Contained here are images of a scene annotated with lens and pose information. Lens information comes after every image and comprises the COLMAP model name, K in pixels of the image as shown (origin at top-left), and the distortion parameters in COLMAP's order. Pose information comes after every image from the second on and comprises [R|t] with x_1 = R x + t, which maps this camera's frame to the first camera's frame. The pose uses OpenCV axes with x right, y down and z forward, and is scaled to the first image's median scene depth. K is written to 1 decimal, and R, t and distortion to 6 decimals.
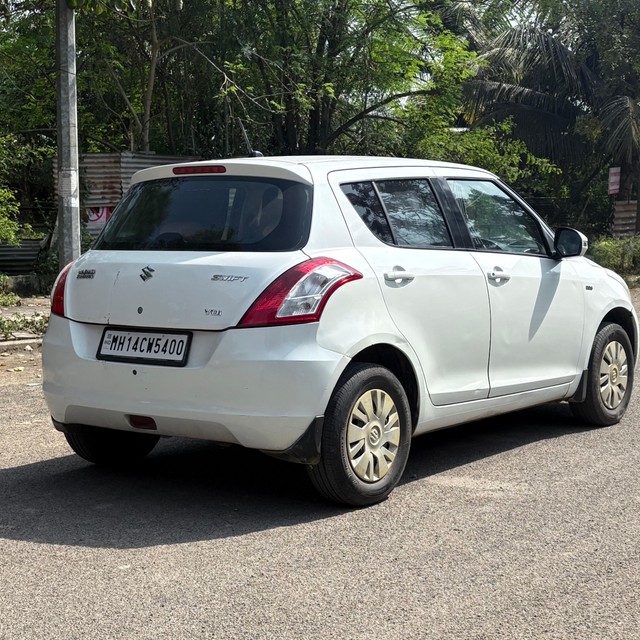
lens RADIAL K [[1173.8, 0, 320.0], [0, 1173.8, 320.0], [0, 0, 1]] dist [0.268070, -0.027788]
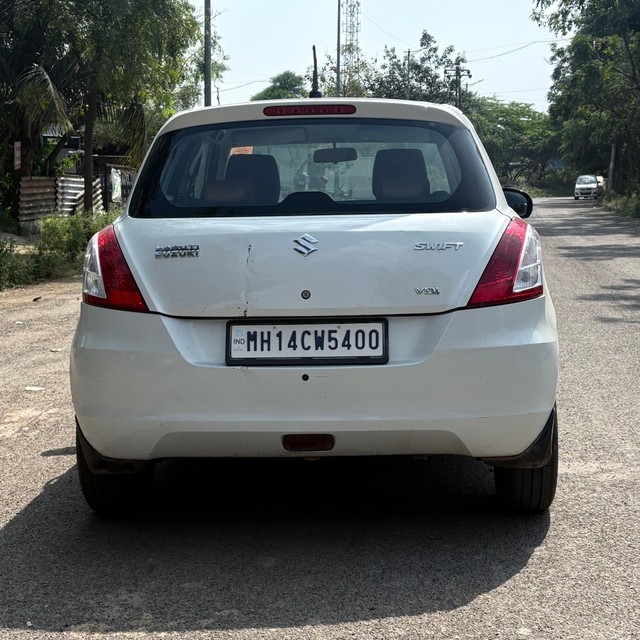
lens RADIAL K [[1173.8, 0, 320.0], [0, 1173.8, 320.0], [0, 0, 1]] dist [0.268070, -0.027788]
pose [[0.833626, -0.066023, 0.548369, -0.554398], [0.056928, 0.997813, 0.033593, -0.016792], [-0.549388, 0.003214, 0.835561, 0.367416]]
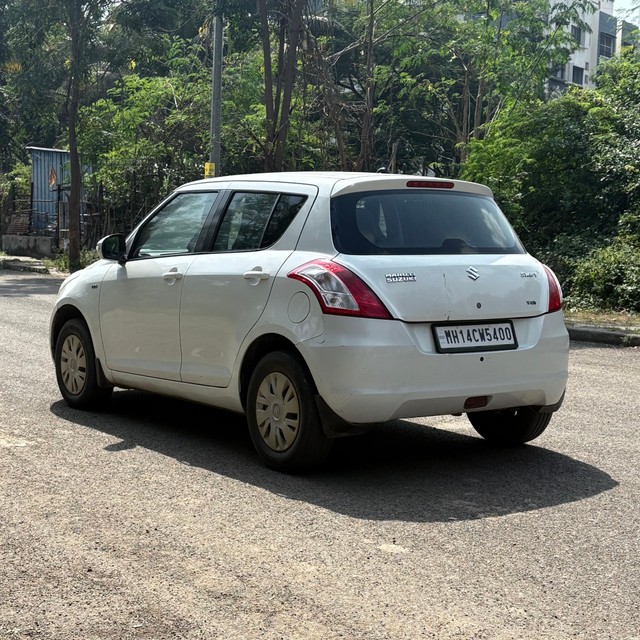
lens RADIAL K [[1173.8, 0, 320.0], [0, 1173.8, 320.0], [0, 0, 1]] dist [0.268070, -0.027788]
pose [[0.300272, -0.057571, 0.952115, -1.302718], [0.061734, 0.997257, 0.040831, -0.051130], [-0.951854, 0.046517, 0.303003, 0.793945]]
